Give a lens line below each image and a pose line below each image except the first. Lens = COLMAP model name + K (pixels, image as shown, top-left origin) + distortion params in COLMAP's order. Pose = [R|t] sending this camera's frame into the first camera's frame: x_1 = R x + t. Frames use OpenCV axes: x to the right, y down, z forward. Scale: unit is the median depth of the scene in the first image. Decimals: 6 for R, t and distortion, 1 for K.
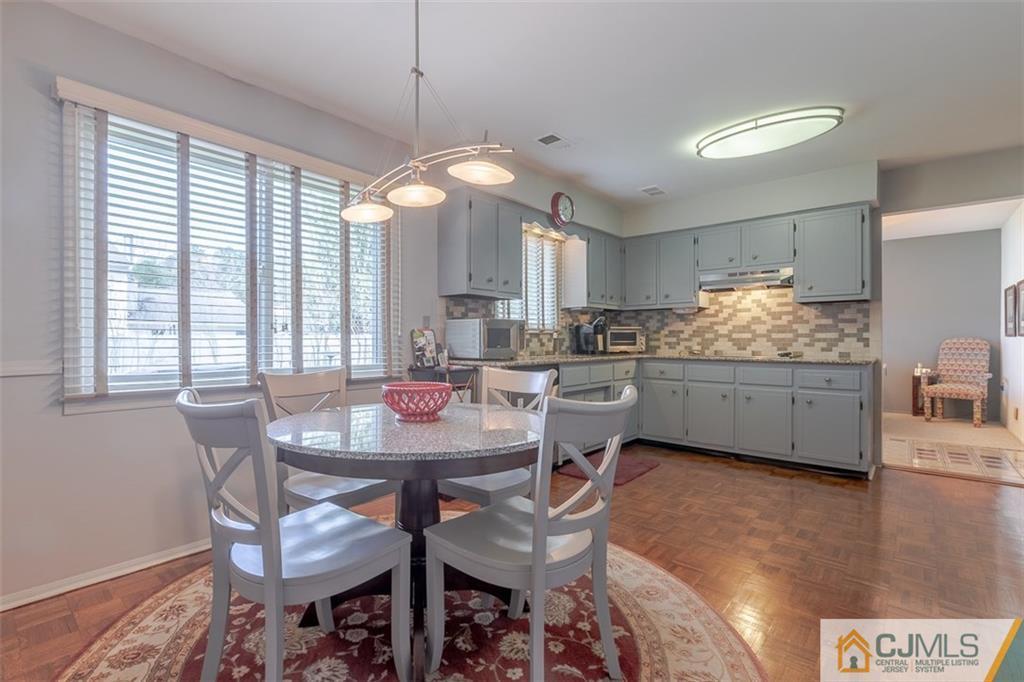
lens RADIAL K [[473.7, 0, 510.5], [0, 473.7, 342.3], [0, 0, 1]] dist [0.002867, 0.000512]
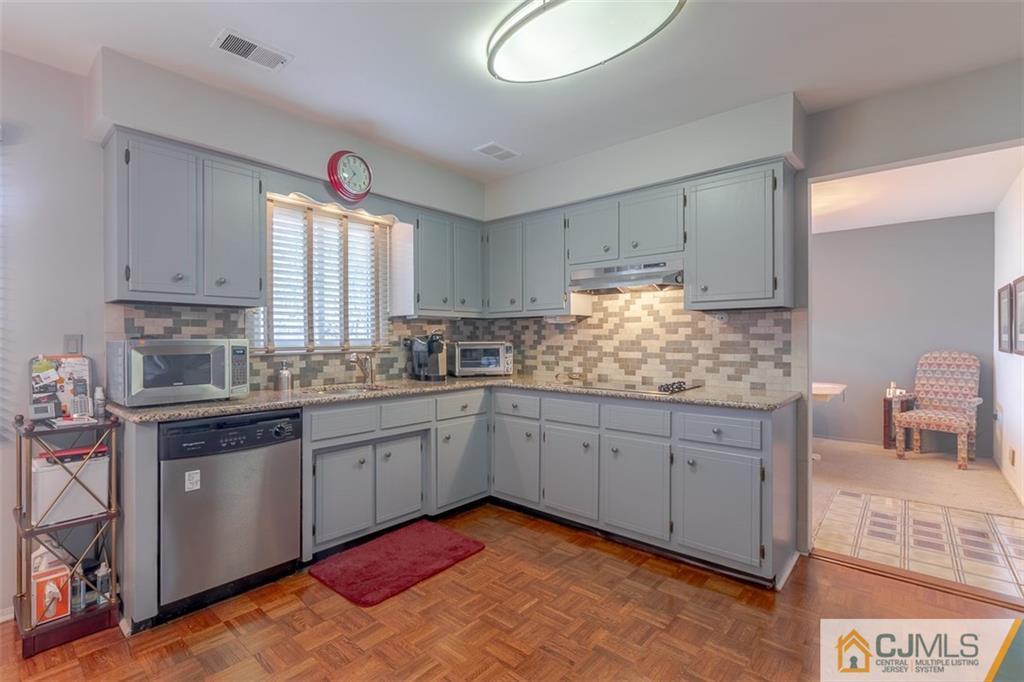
lens RADIAL K [[473.7, 0, 509.4], [0, 473.7, 343.2], [0, 0, 1]] dist [0.002867, 0.000512]
pose [[0.999992, -0.001296, -0.003902, 0.308112], [0.001304, 0.999997, 0.001887, -0.033462], [0.003900, -0.001892, 0.999991, 0.279102]]
